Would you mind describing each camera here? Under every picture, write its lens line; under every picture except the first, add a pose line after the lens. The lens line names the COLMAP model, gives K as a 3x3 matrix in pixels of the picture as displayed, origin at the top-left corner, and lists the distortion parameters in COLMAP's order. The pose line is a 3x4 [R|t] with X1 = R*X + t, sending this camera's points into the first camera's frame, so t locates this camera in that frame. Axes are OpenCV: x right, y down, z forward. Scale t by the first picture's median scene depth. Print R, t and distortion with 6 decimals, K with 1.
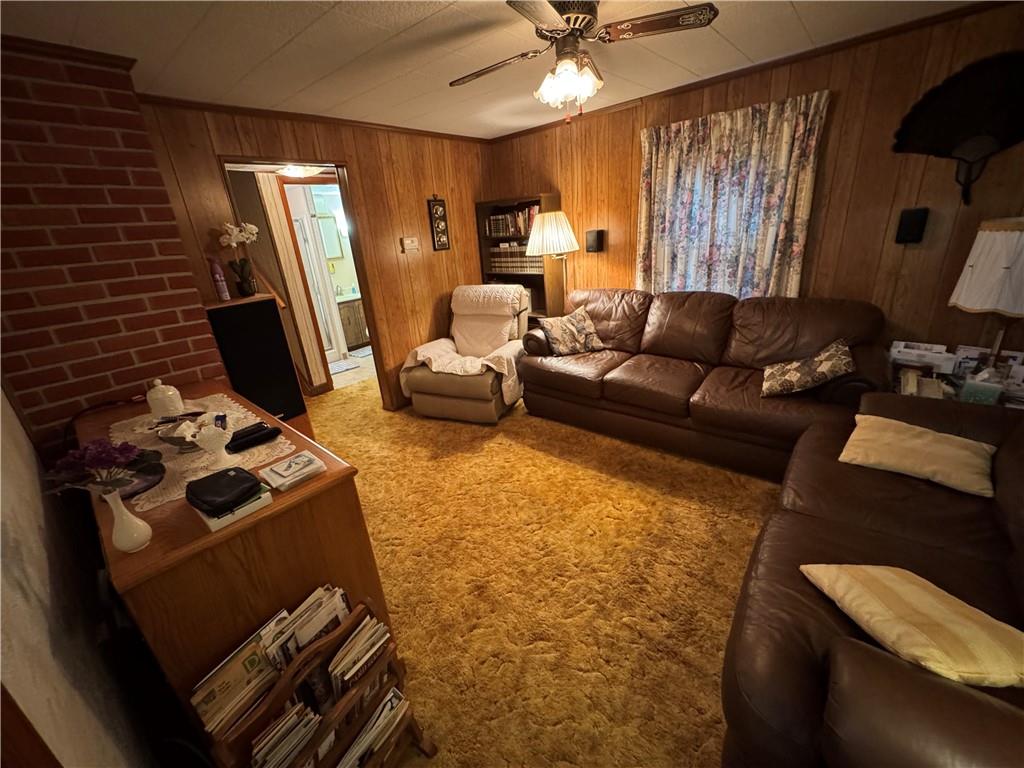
lens RADIAL K [[410.7, 0, 510.7], [0, 410.7, 381.9], [0, 0, 1]] dist [-0.001165, 0.000478]
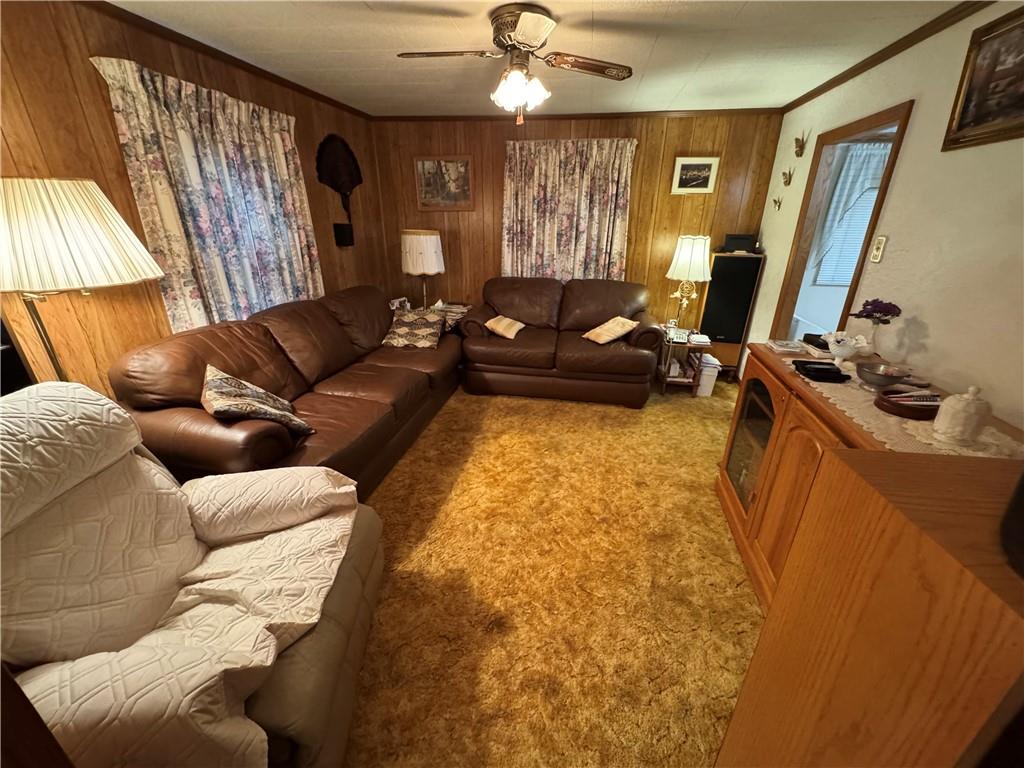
lens RADIAL K [[410.7, 0, 510.7], [0, 410.7, 381.9], [0, 0, 1]] dist [-0.001165, 0.000478]
pose [[-0.492204, -0.260817, 0.830488, -0.623447], [0.331245, 0.826162, 0.455777, -0.367067], [-0.804992, 0.499431, -0.320246, 1.107129]]
